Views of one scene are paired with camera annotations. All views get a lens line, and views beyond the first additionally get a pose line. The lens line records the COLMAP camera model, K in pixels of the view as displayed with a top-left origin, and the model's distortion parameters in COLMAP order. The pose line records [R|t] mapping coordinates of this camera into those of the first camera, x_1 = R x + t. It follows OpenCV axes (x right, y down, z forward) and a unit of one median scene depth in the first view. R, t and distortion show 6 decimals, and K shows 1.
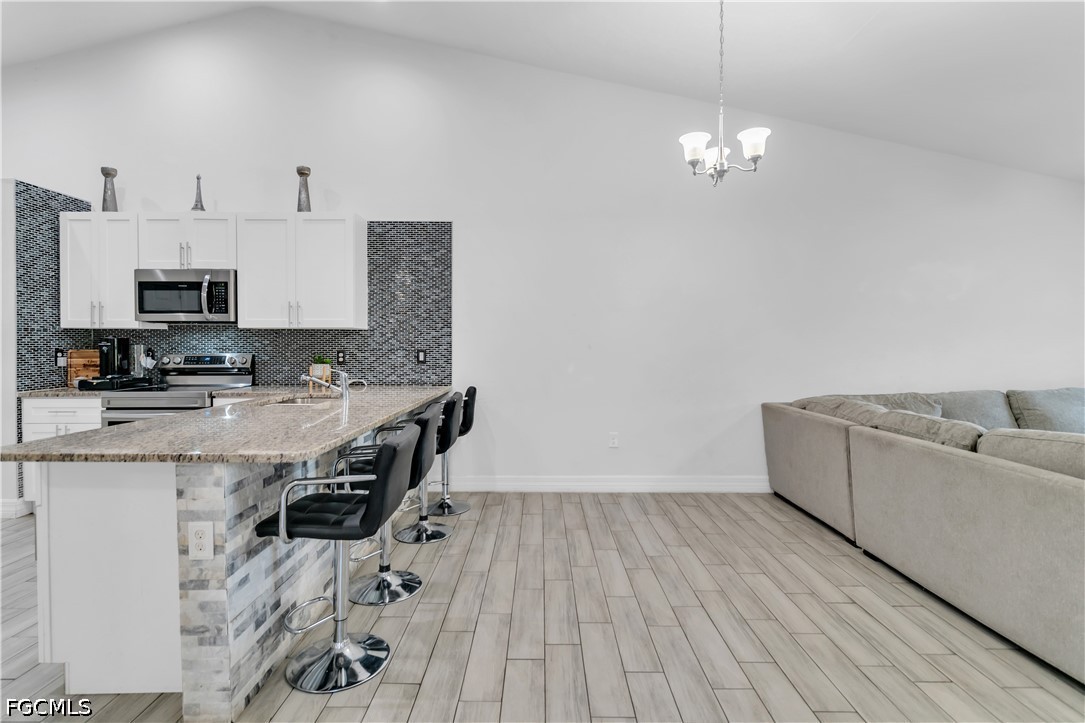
lens RADIAL K [[539.8, 0, 514.5], [0, 539.8, 347.0], [0, 0, 1]] dist [0.005687, -0.003022]
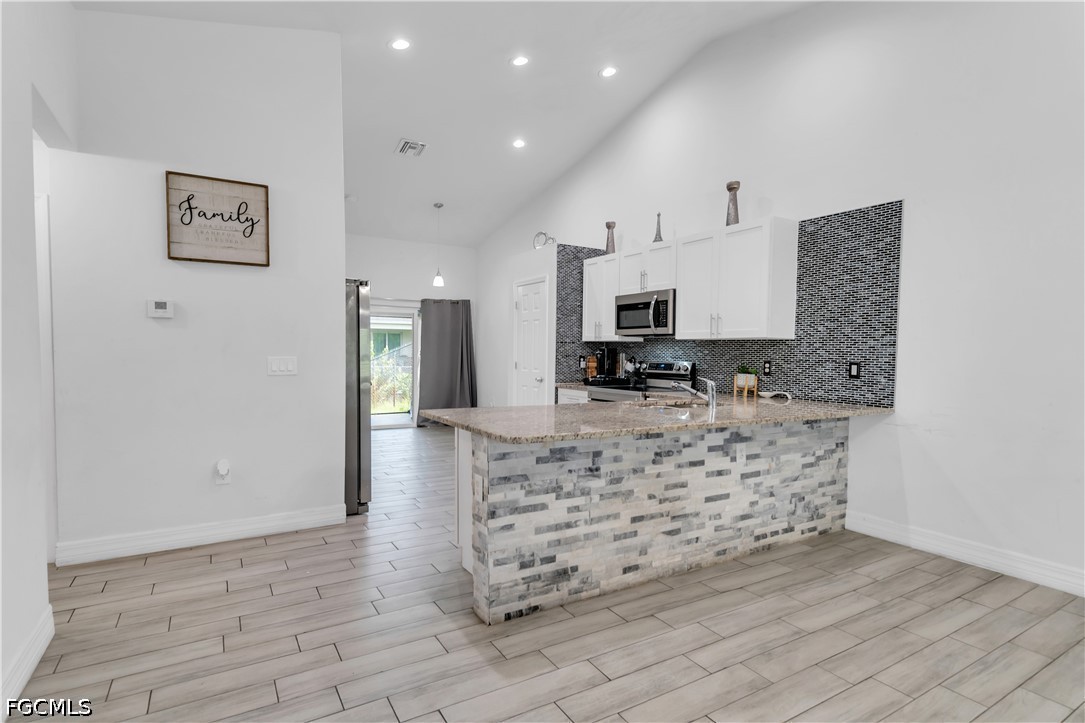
lens RADIAL K [[519.1, 0, 549.2], [0, 519.1, 372.8], [0, 0, 1]] dist [0.006827, 0.000399]
pose [[0.540032, 0.040300, -0.840679, 0.269276], [-0.016838, 0.999170, 0.037081, -0.000565], [0.841476, -0.005870, 0.540262, 0.169640]]
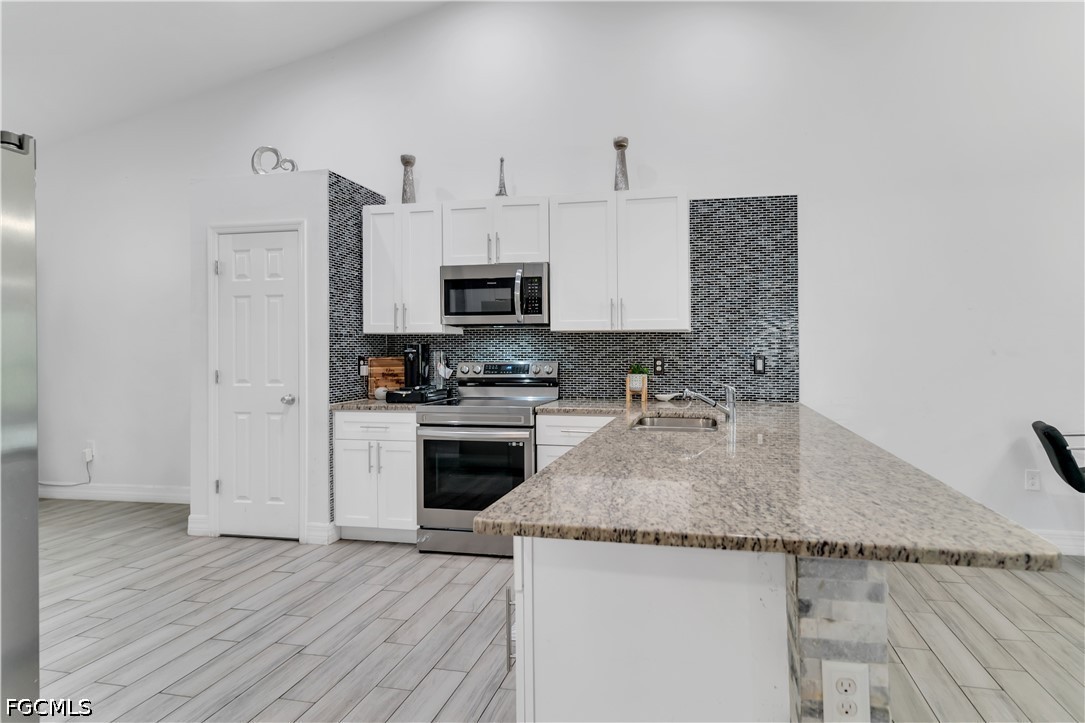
lens RADIAL K [[539.8, 0, 555.6], [0, 539.8, 345.8], [0, 0, 1]] dist [0.005687, -0.003022]
pose [[0.980480, -0.005823, -0.196531, -0.330095], [0.002567, 0.999855, -0.016820, 0.001897], [0.196600, 0.015987, 0.980353, 0.167679]]
